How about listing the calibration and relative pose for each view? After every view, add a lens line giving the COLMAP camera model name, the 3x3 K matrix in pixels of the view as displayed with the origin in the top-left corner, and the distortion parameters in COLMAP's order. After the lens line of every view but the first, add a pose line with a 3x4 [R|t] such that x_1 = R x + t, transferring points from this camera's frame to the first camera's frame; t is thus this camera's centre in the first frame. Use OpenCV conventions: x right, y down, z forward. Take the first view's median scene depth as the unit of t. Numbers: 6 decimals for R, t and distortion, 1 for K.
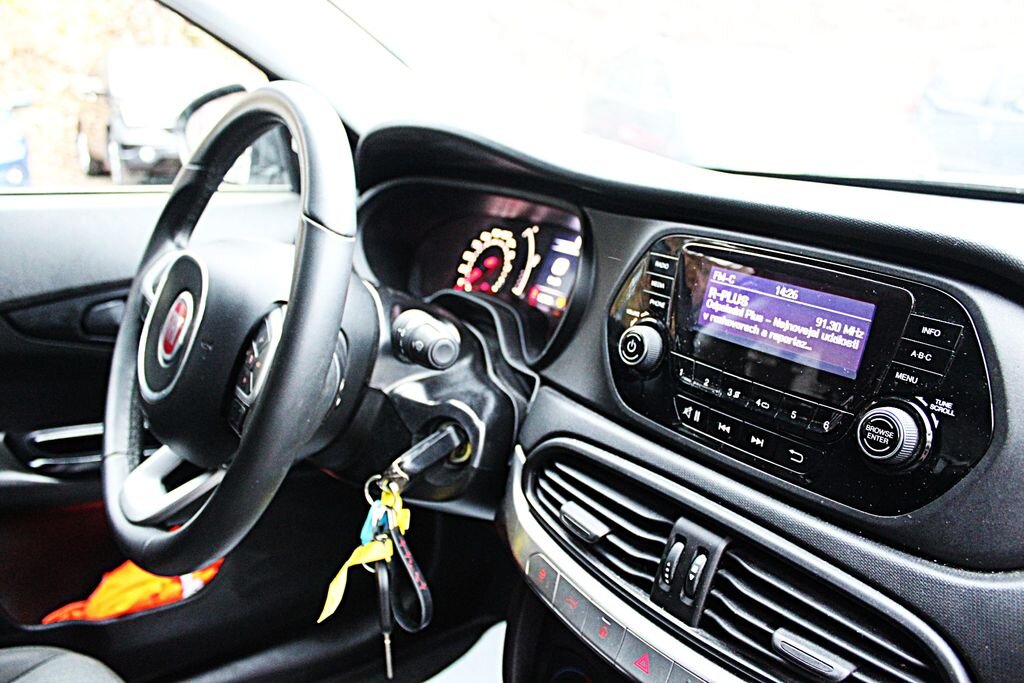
lens RADIAL K [[846.9, 0, 512.1], [0, 846.9, 345.9], [0, 0, 1]] dist [-0.167462, 0.145094]
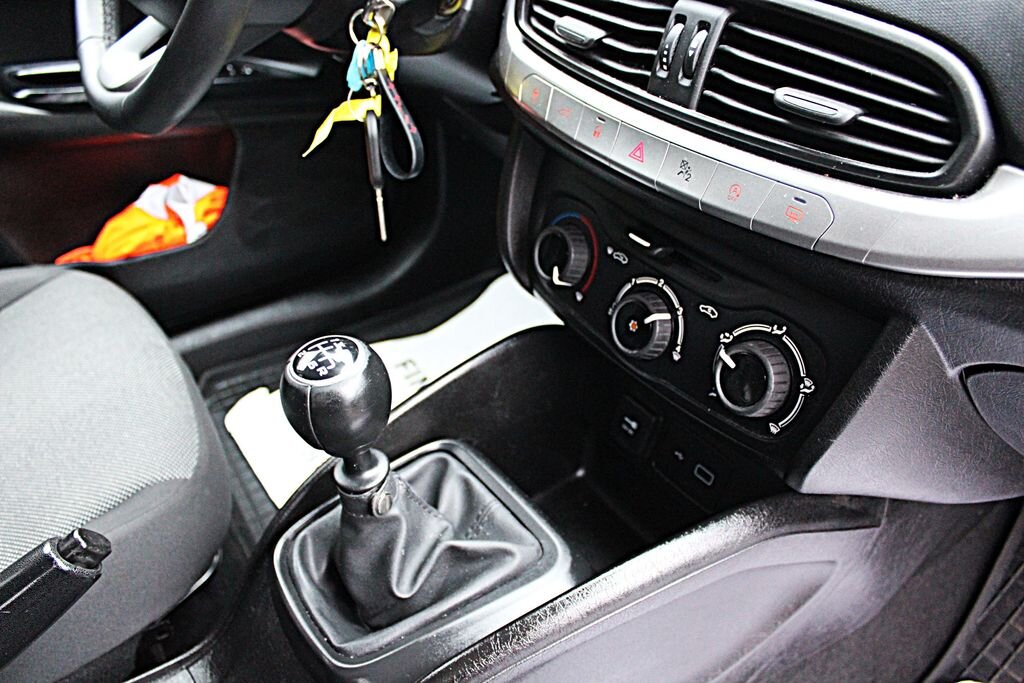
lens RADIAL K [[846.9, 0, 512.1], [0, 846.9, 345.9], [0, 0, 1]] dist [-0.167462, 0.145094]
pose [[0.999837, -0.001602, -0.017972, 0.024207], [0.006962, 0.953169, 0.302357, 0.237602], [0.016646, -0.302433, 0.953025, 0.010511]]
